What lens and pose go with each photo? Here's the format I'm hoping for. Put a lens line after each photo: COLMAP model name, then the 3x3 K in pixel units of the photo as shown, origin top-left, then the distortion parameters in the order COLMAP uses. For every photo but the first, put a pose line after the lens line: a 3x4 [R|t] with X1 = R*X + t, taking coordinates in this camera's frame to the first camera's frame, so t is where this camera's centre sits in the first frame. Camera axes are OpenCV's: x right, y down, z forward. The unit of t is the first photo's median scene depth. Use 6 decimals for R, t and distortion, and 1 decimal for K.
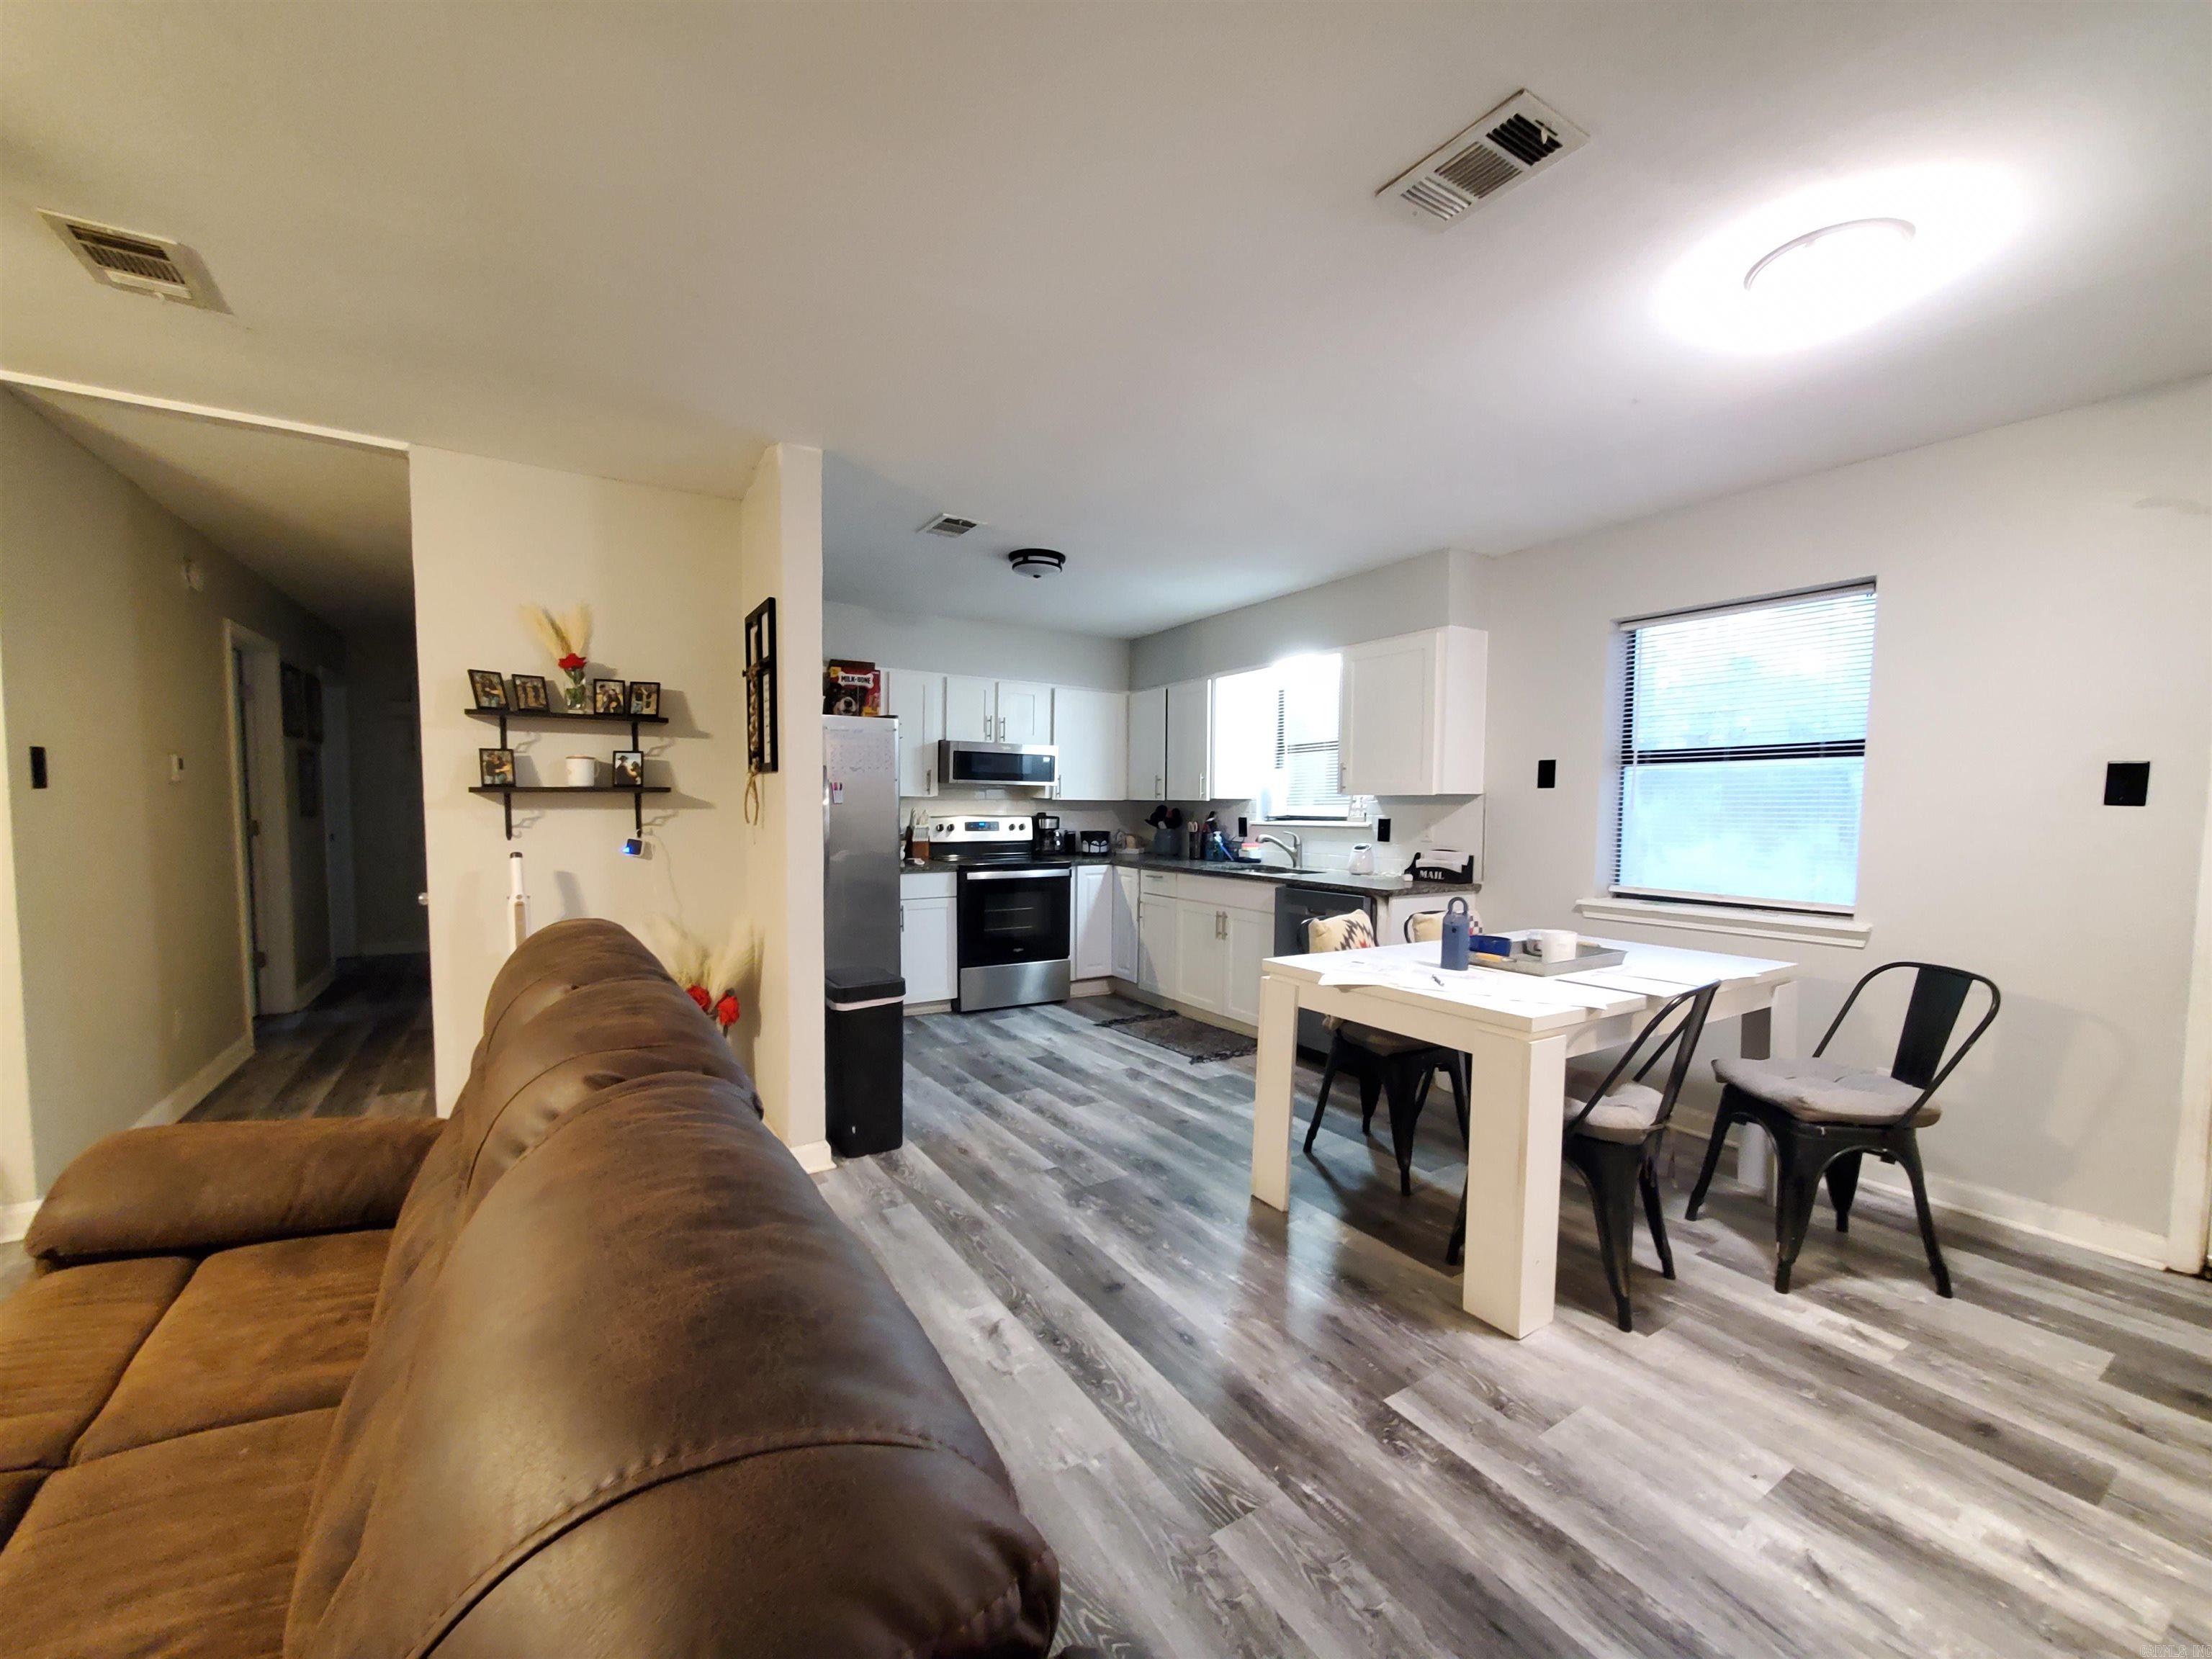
lens RADIAL K [[877.9, 0, 1094.7], [0, 877.9, 846.8], [0, 0, 1]] dist [0.001290, -0.000118]
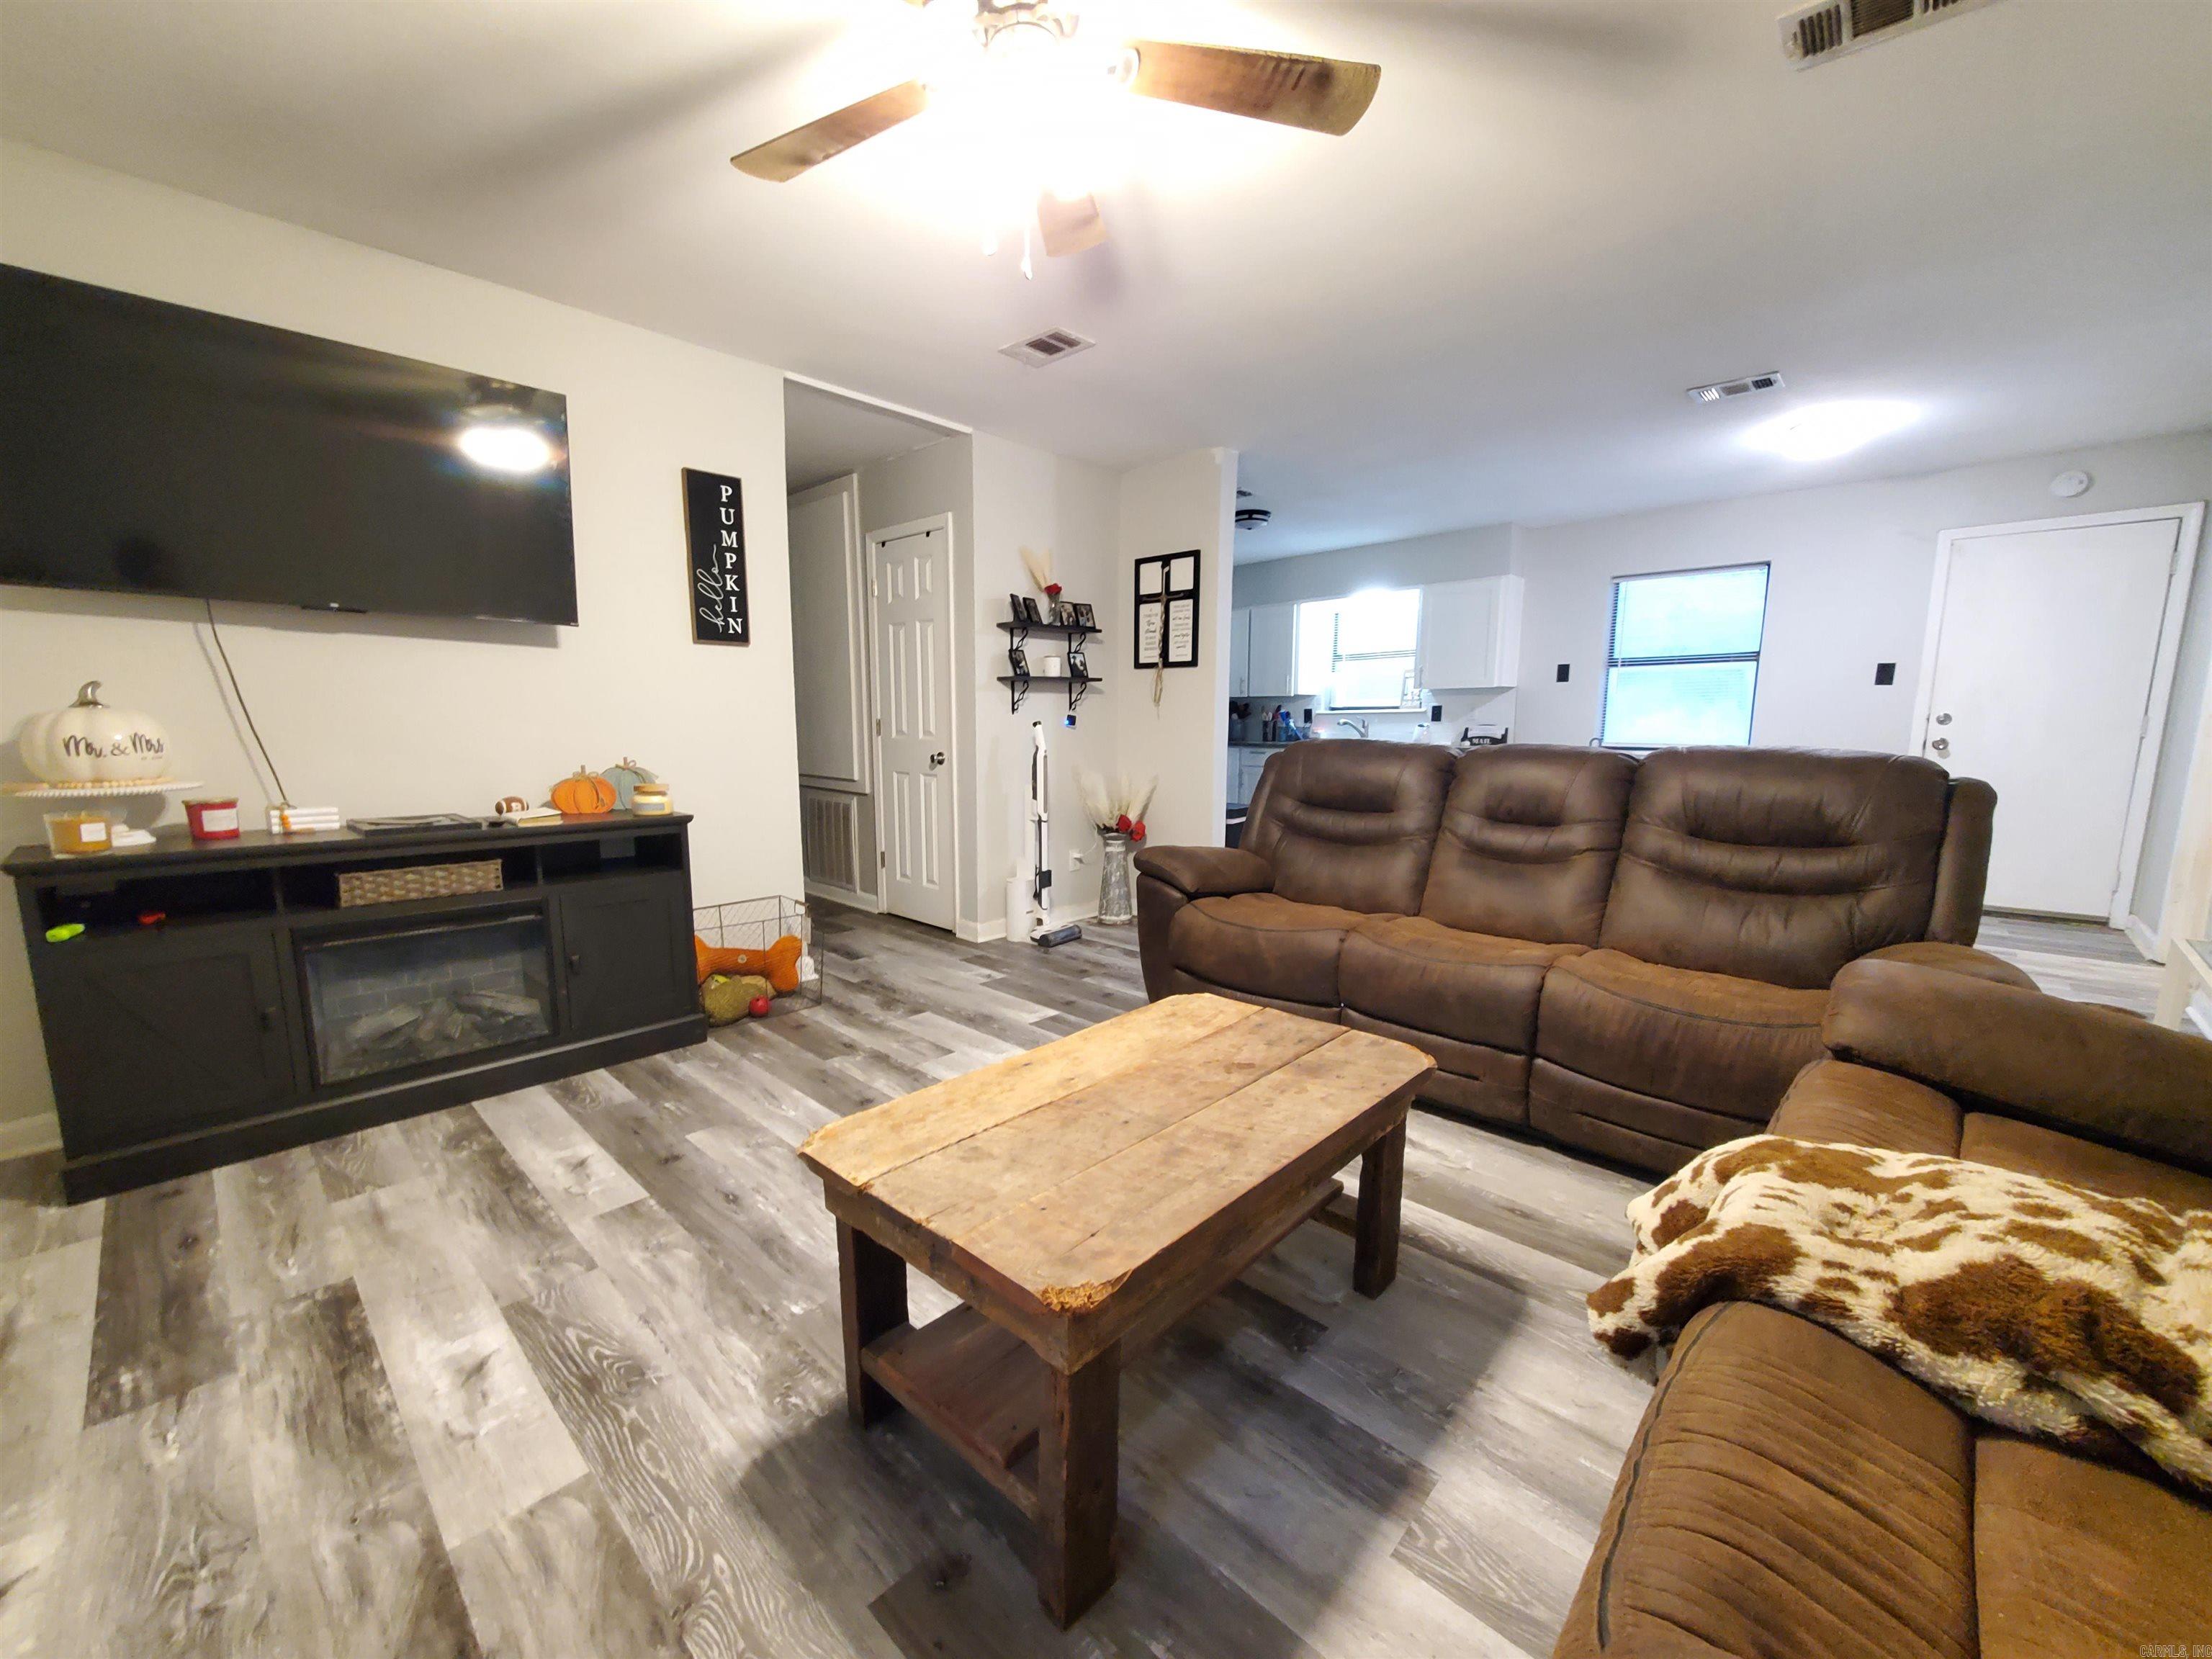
lens RADIAL K [[877.9, 0, 1094.7], [0, 877.9, 846.8], [0, 0, 1]] dist [0.001290, -0.000118]
pose [[0.966394, -0.047541, 0.252633, -0.828462], [0.023040, 0.994814, 0.099069, 0.060504], [-0.256033, -0.089919, 0.962477, -0.387027]]
